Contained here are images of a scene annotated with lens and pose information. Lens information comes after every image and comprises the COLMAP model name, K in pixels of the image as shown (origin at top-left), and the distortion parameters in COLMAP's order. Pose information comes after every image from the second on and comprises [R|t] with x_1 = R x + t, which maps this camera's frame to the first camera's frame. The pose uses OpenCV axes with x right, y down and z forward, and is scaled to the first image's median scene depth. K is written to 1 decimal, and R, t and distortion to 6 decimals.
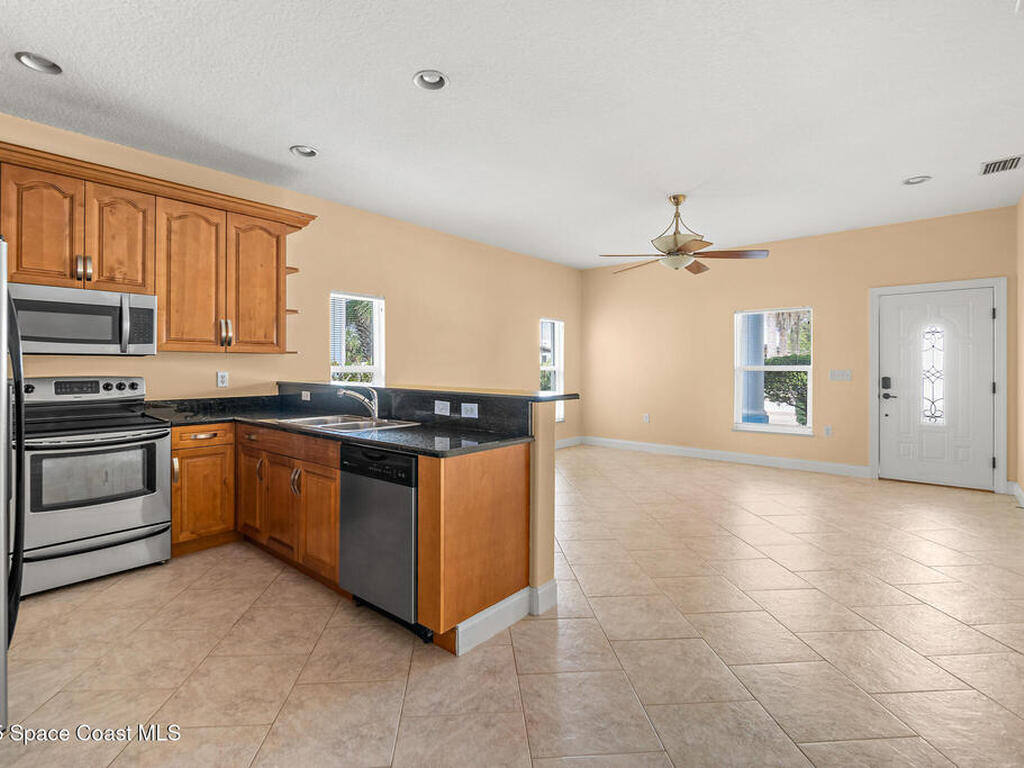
lens RADIAL K [[503.9, 0, 500.4], [0, 503.9, 365.0], [0, 0, 1]] dist [-0.001925, -0.000284]
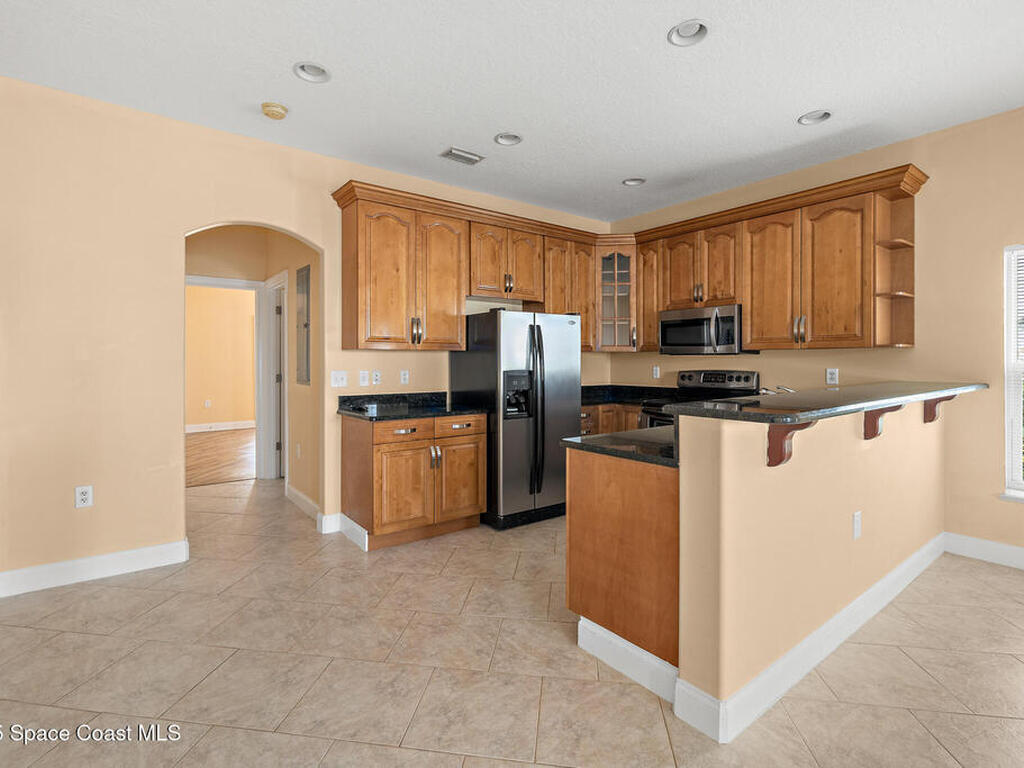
lens RADIAL K [[503.9, 0, 500.4], [0, 503.9, 365.0], [0, 0, 1]] dist [-0.001925, -0.000284]
pose [[-0.200793, 0.006266, -0.979614, 0.599701], [0.000696, 0.999980, 0.006254, 0.000387], [0.979633, 0.000574, -0.200794, 0.662961]]
